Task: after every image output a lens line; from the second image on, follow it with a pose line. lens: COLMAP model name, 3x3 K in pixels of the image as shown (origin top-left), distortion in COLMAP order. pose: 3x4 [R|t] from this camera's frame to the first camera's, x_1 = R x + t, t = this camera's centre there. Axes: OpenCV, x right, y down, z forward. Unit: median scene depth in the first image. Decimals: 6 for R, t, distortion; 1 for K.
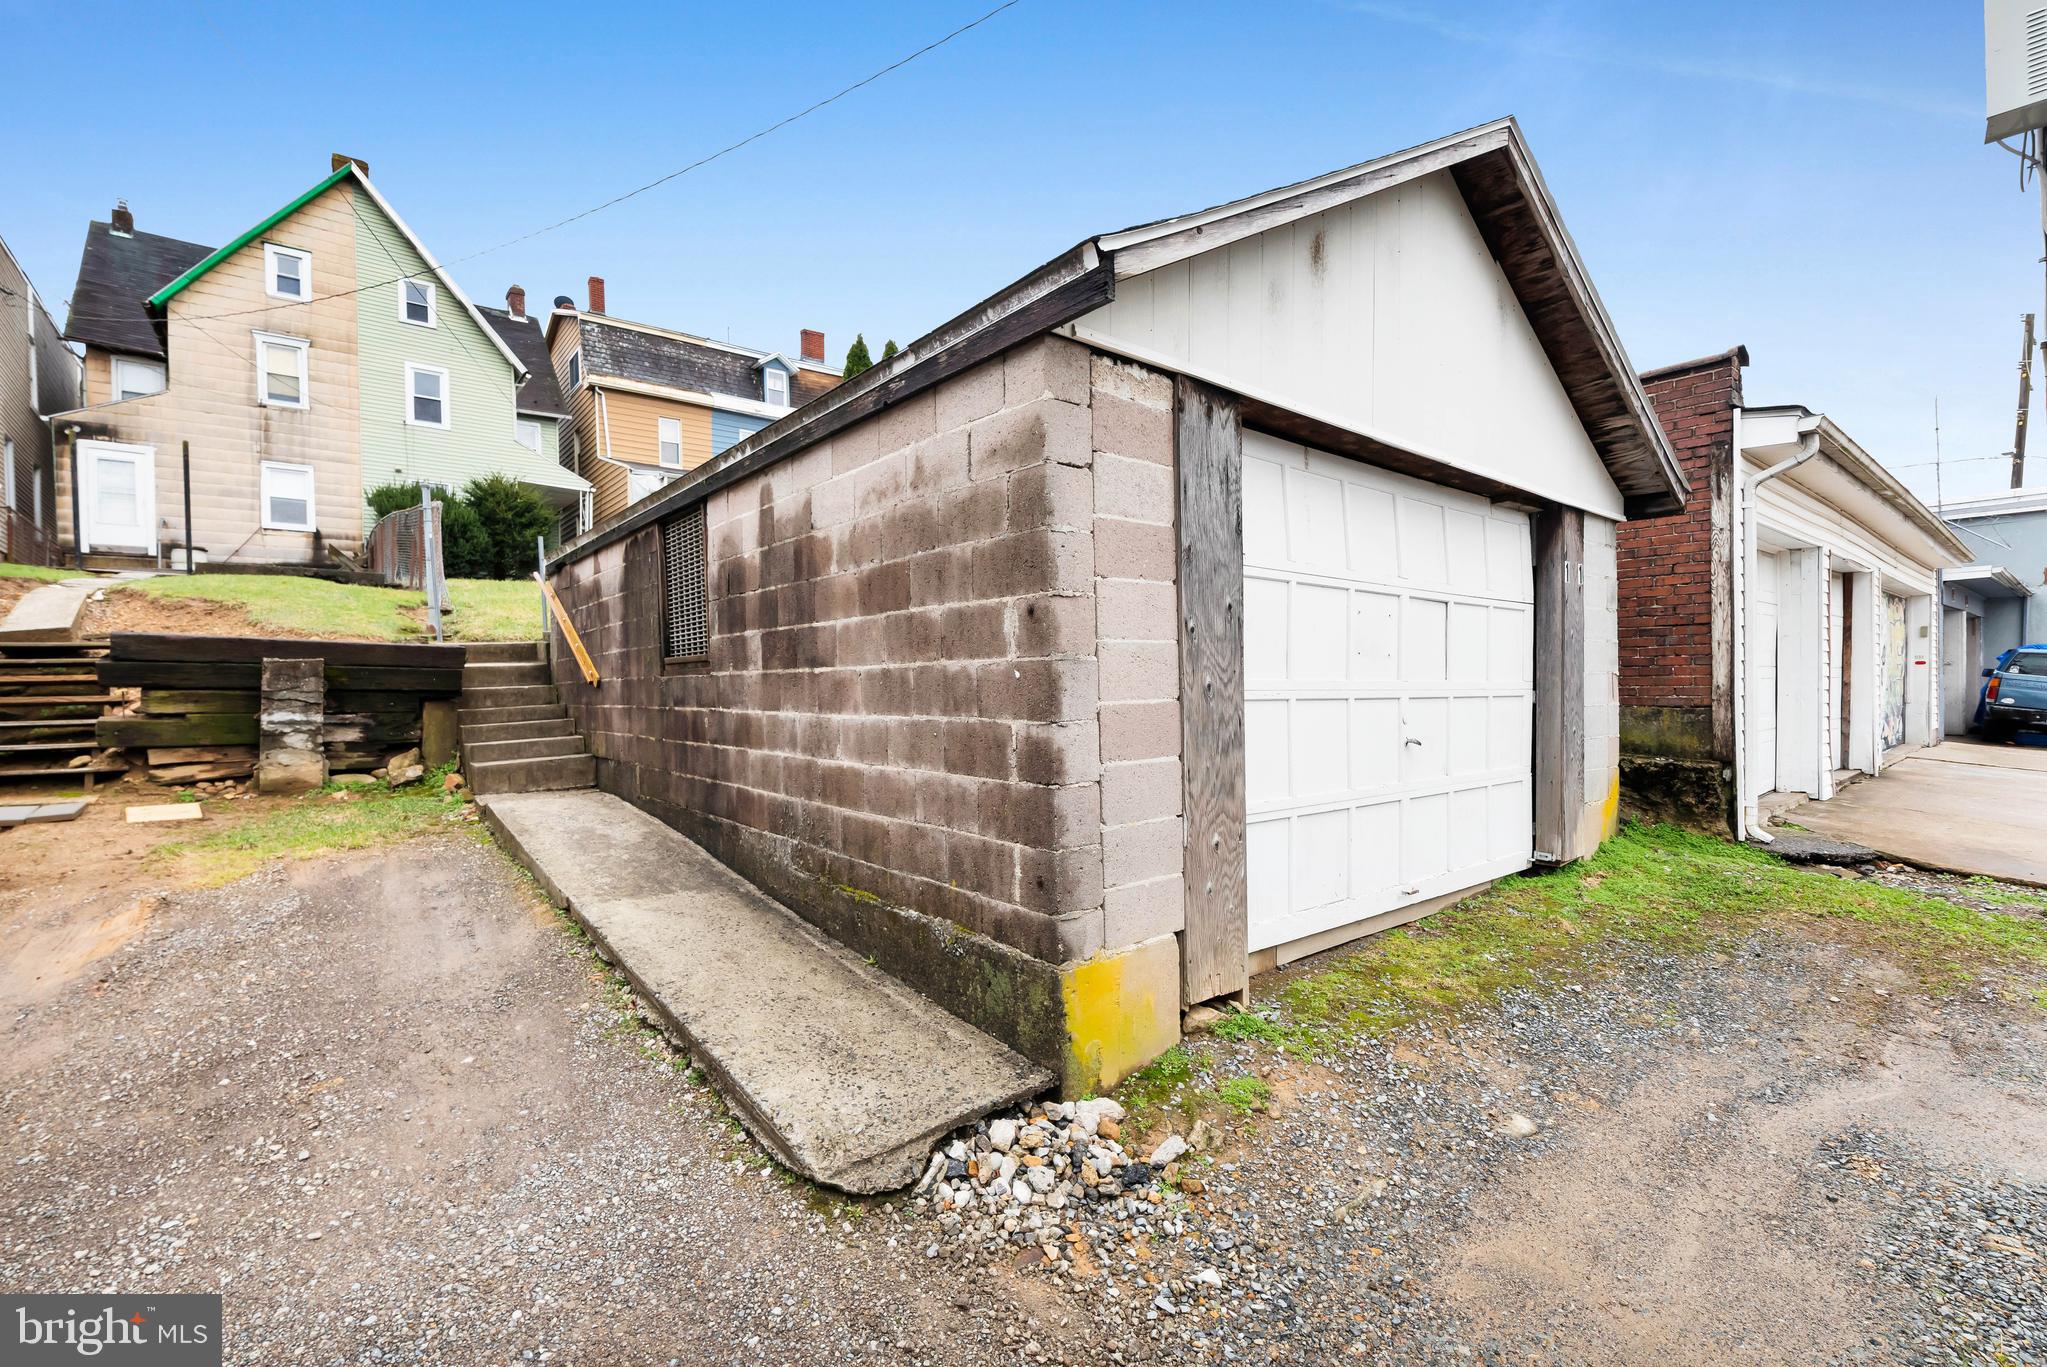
lens RADIAL K [[889.9, 0, 992.7], [0, 889.9, 695.7], [0, 0, 1]] dist [0.000593, -0.000216]
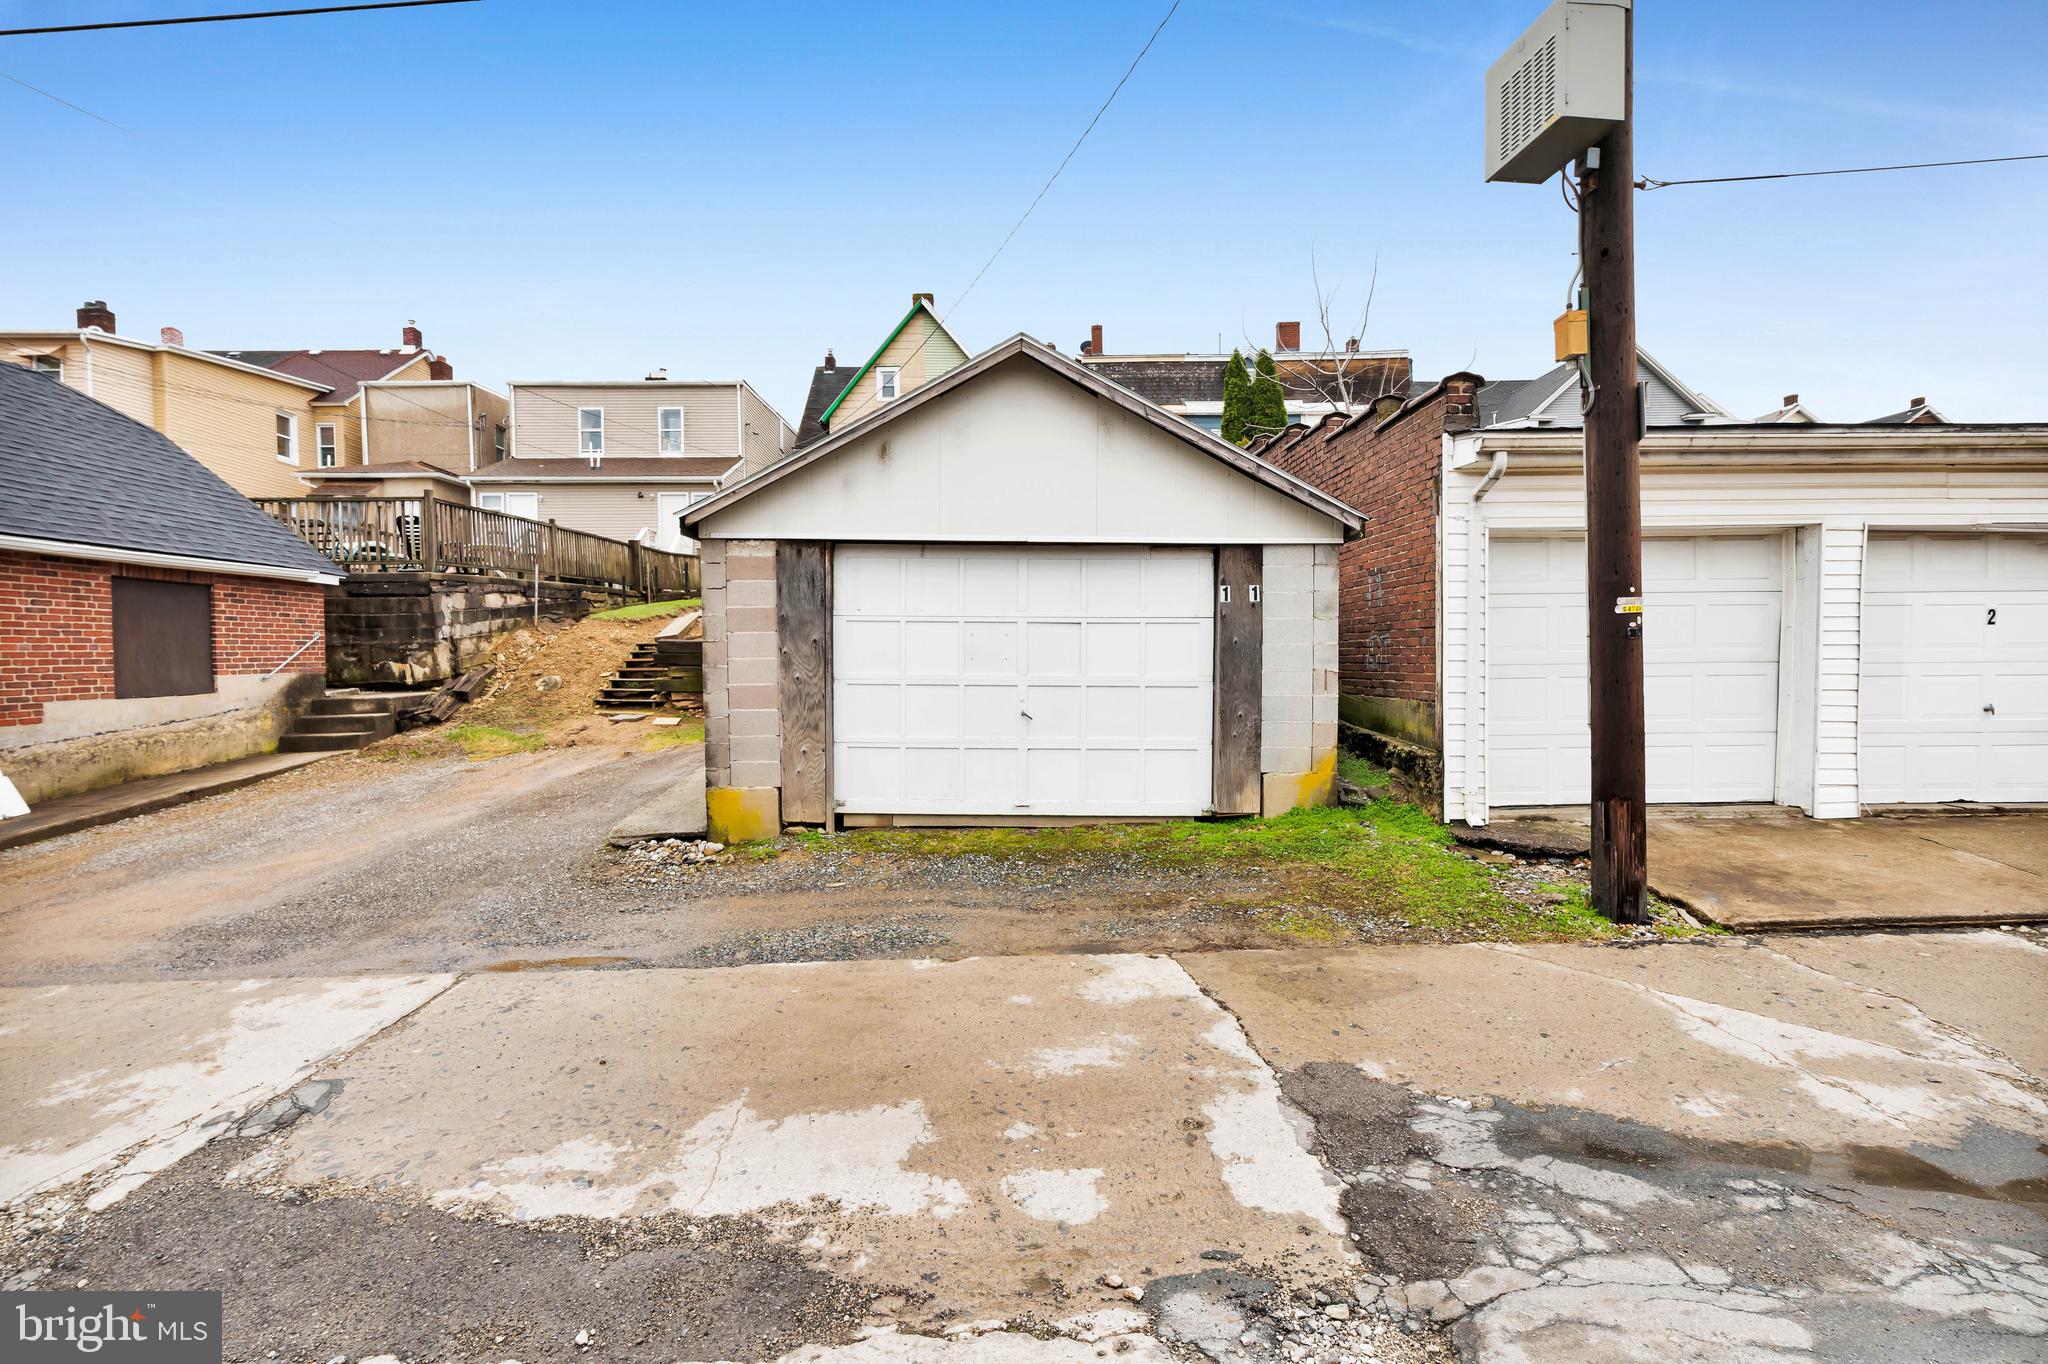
lens RADIAL K [[889.0, 0, 1006.8], [0, 889.0, 681.6], [0, 0, 1]] dist [0.000946, -0.000378]
pose [[0.781027, 0.025392, -0.623981, 0.984873], [-0.011815, 0.999595, 0.025889, -0.031855], [0.624386, -0.012847, 0.781011, -0.186358]]
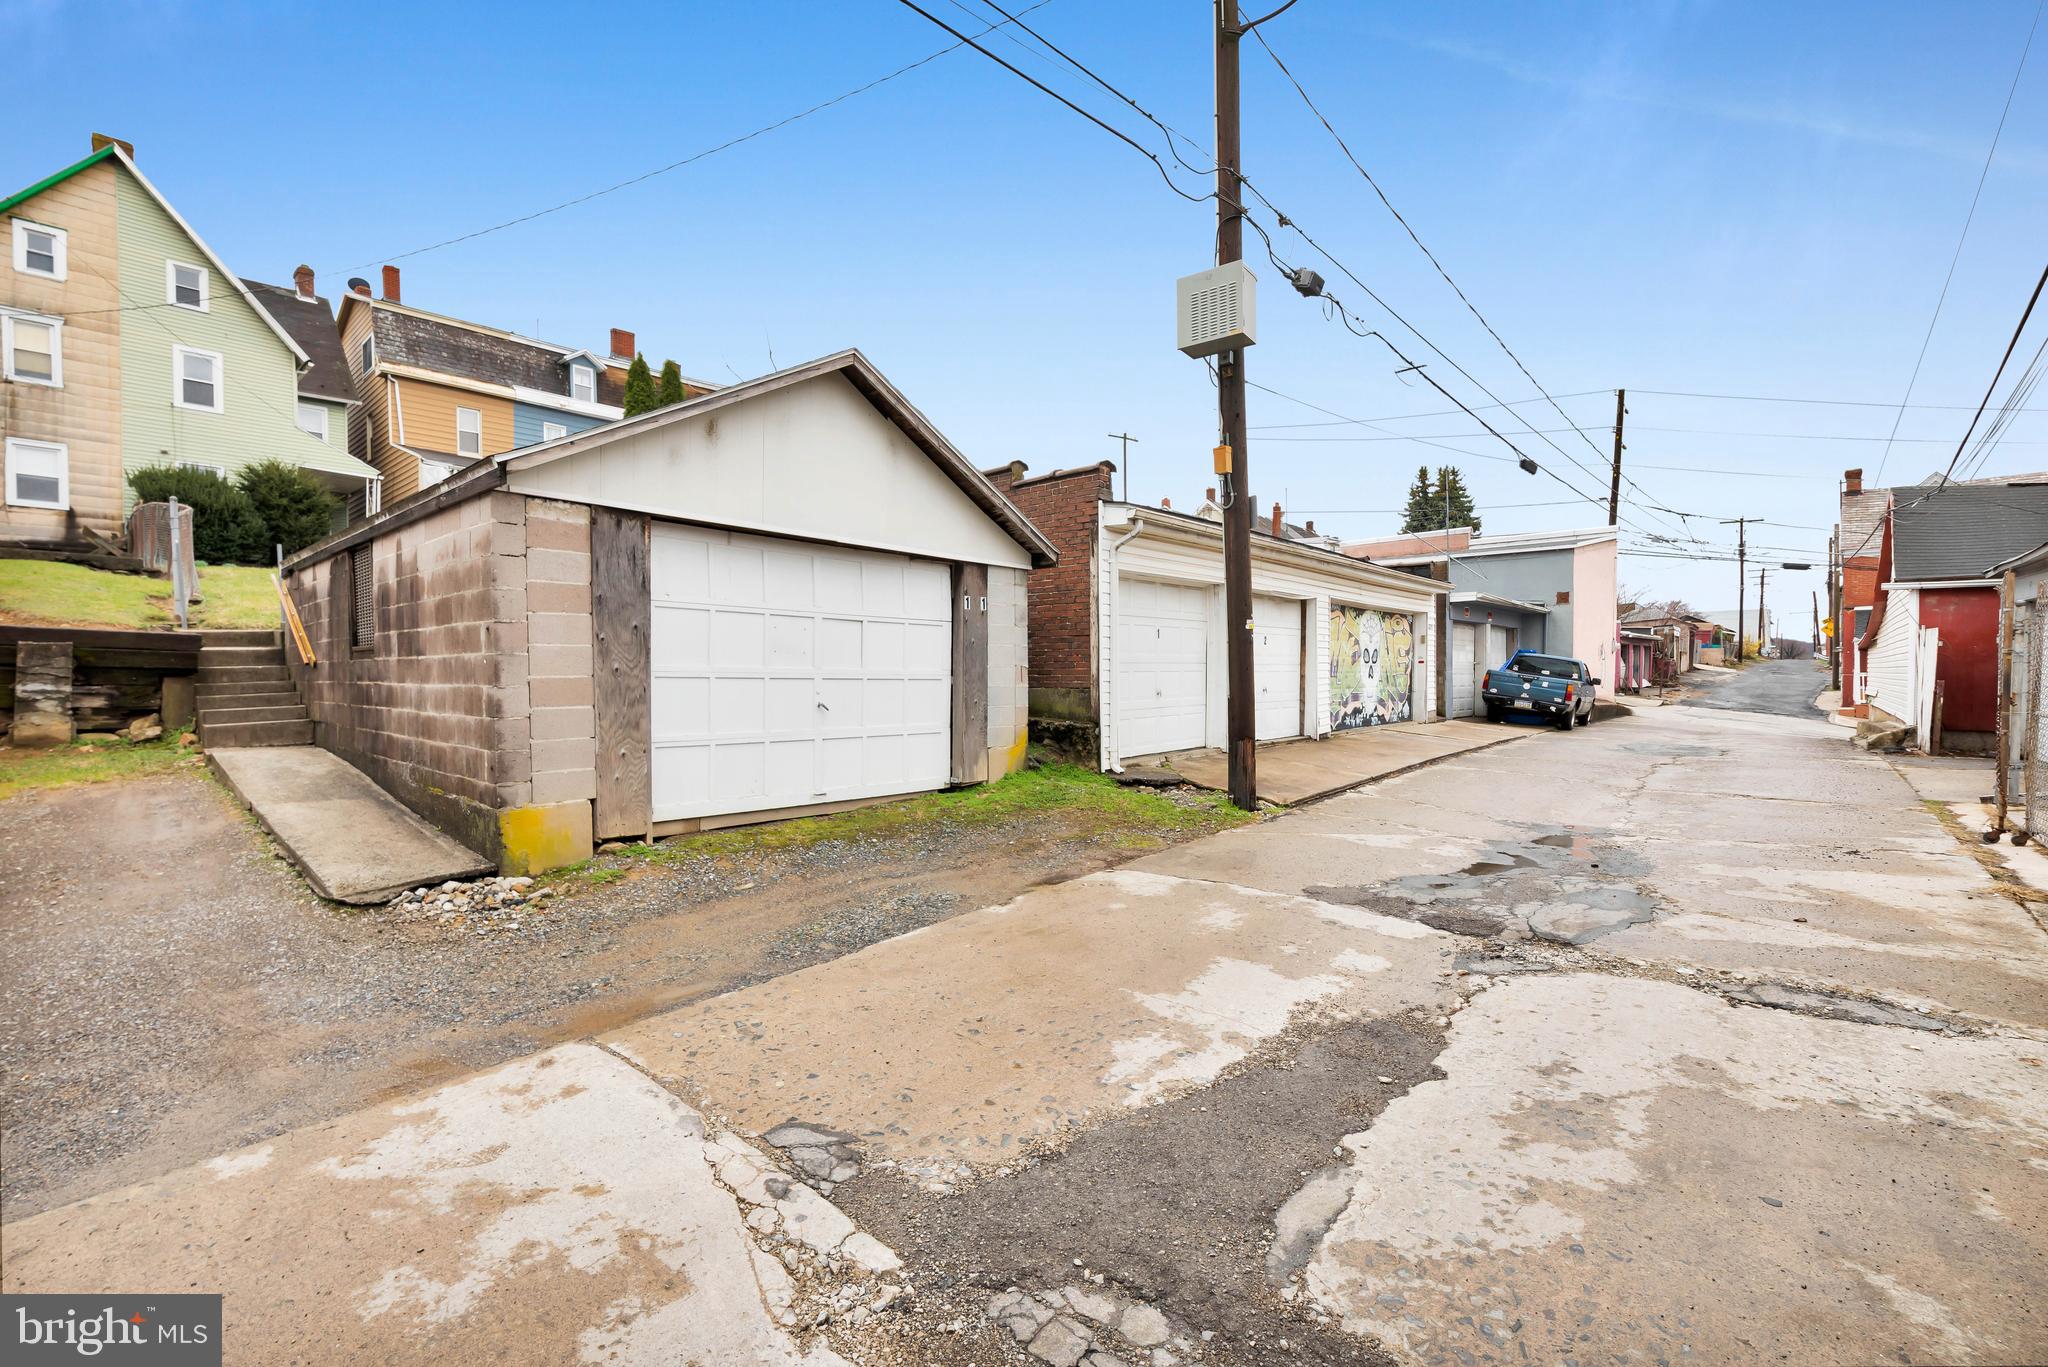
lens RADIAL K [[889.0, 0, 1006.8], [0, 889.0, 683.1], [0, 0, 1]] dist [0.000946, -0.000378]
pose [[0.986869, 0.009192, 0.161261, 0.370322], [-0.009041, 0.999958, -0.001670, 0.006878], [-0.161269, 0.000190, 0.986910, -0.481882]]
